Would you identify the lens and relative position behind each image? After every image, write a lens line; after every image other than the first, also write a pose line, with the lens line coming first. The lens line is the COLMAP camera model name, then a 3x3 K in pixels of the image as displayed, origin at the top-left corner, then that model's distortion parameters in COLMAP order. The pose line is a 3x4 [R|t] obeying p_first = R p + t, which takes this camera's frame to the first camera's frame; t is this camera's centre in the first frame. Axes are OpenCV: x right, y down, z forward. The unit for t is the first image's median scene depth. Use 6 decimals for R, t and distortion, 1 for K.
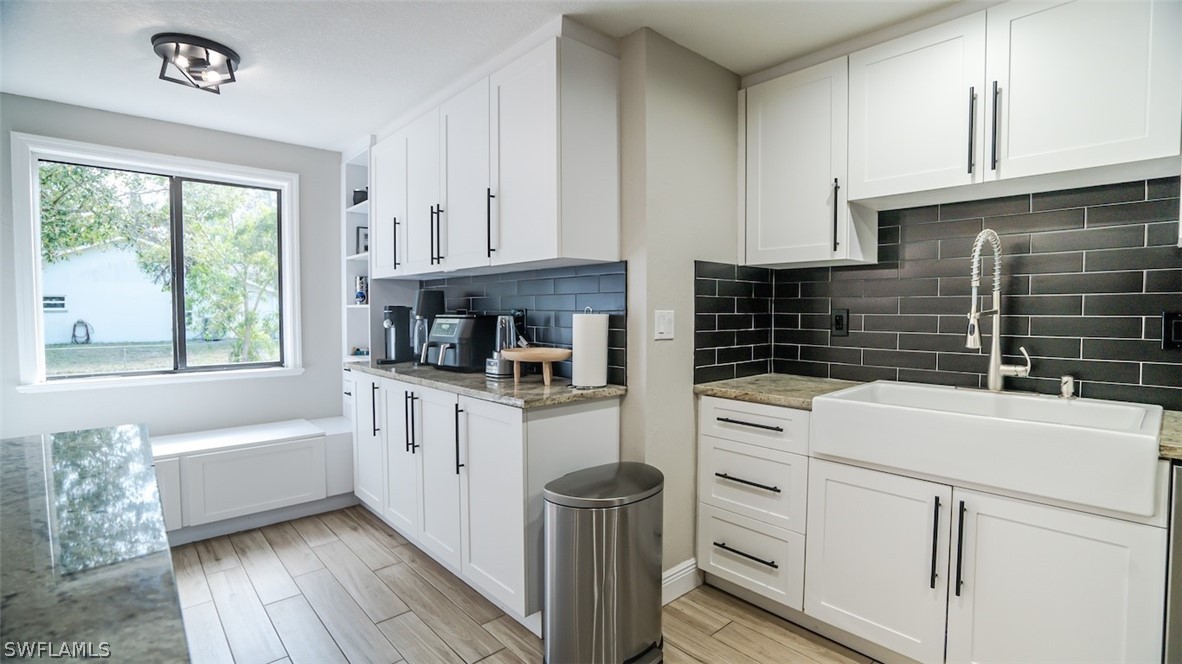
lens RADIAL K [[546.2, 0, 589.1], [0, 546.2, 330.0], [0, 0, 1]] dist [-0.061571, 0.024845]
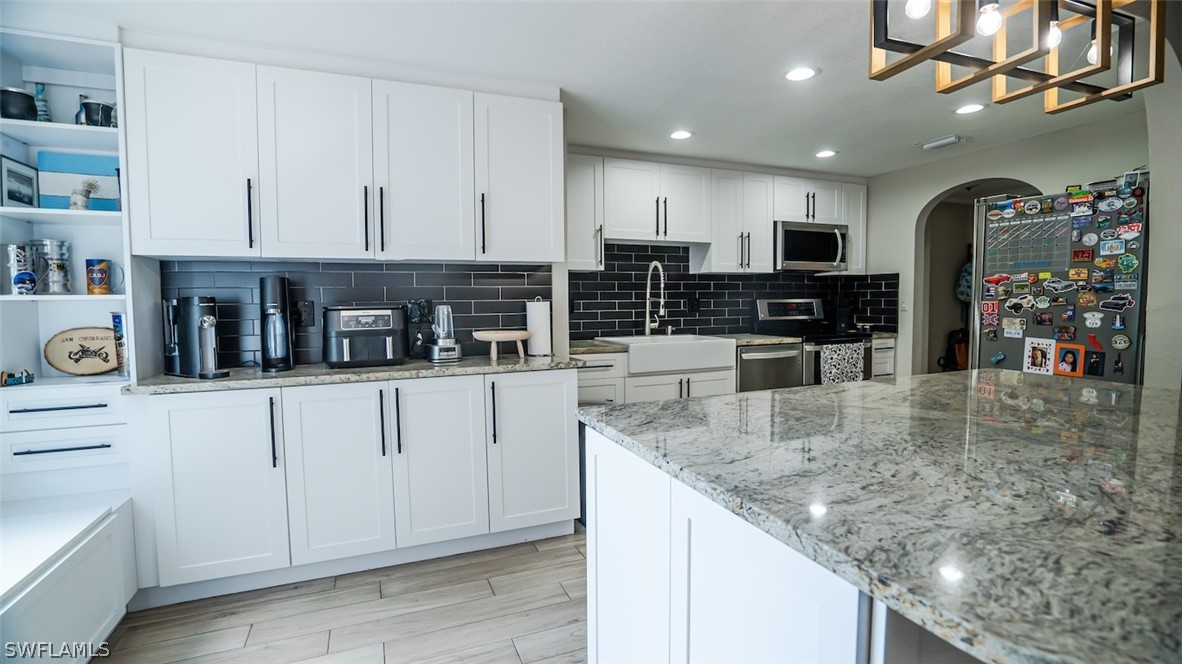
lens RADIAL K [[546.2, 0, 589.1], [0, 546.2, 330.0], [0, 0, 1]] dist [-0.061571, 0.024845]
pose [[0.333543, -0.056212, 0.941058, -1.252735], [0.044332, 0.998052, 0.043904, -0.013946], [-0.941692, 0.027076, 0.335385, 0.428293]]
